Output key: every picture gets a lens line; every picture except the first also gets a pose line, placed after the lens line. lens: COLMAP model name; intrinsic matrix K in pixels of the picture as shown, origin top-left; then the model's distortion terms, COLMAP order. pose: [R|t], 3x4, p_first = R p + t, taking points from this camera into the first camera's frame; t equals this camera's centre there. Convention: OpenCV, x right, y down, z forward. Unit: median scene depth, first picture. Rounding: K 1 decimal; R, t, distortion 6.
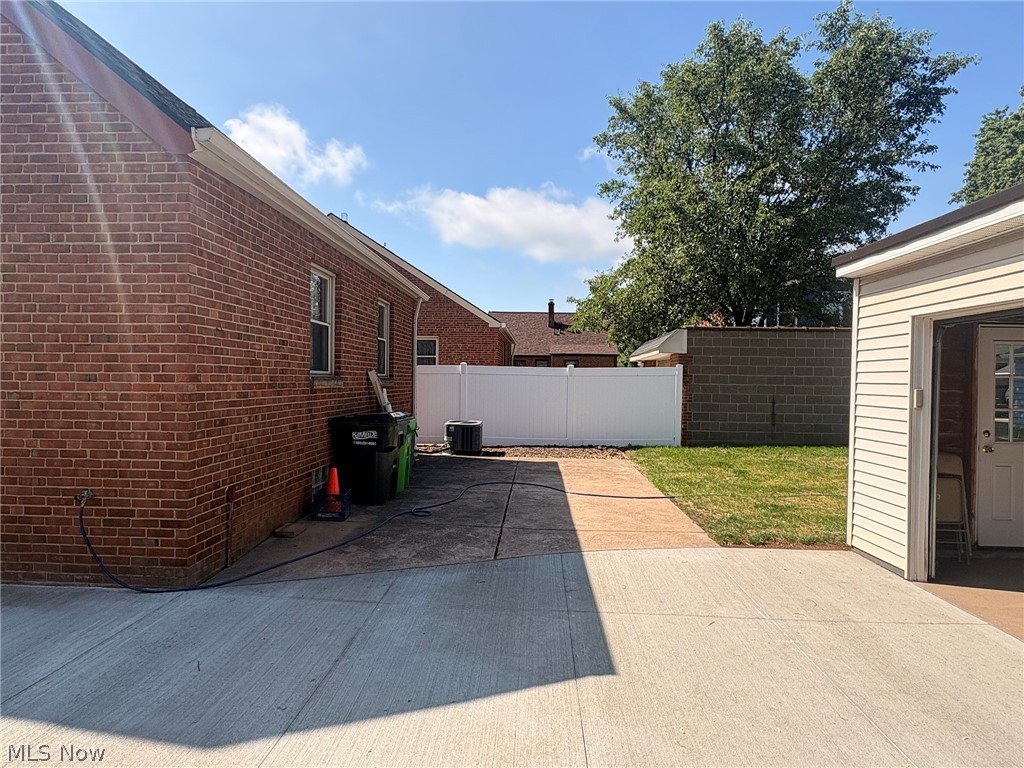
lens RADIAL K [[575.5, 0, 511.0], [0, 575.5, 385.2], [0, 0, 1]] dist [-0.000957, -0.000351]
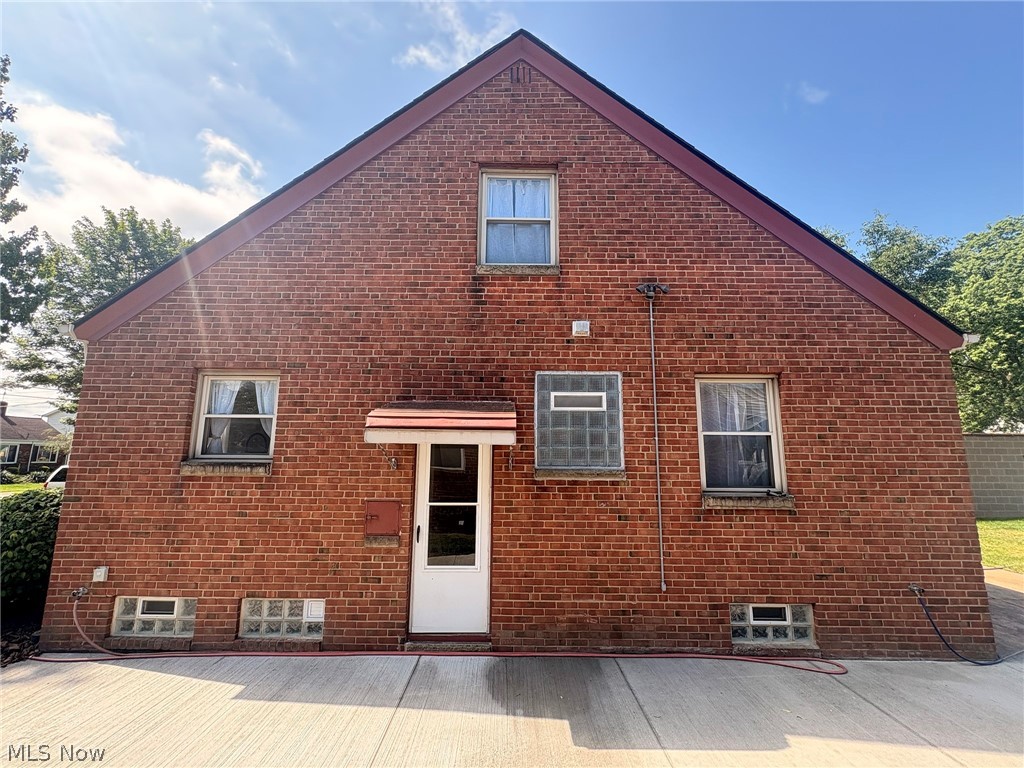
lens RADIAL K [[439.9, 0, 511.4], [0, 439.9, 383.6], [0, 0, 1]] dist [0.000861, 0.000358]
pose [[0.998609, 0.005417, 0.052441, -1.754908], [0.003866, 0.984504, -0.175318, -0.109427], [-0.052578, 0.175277, 0.983114, -0.070979]]
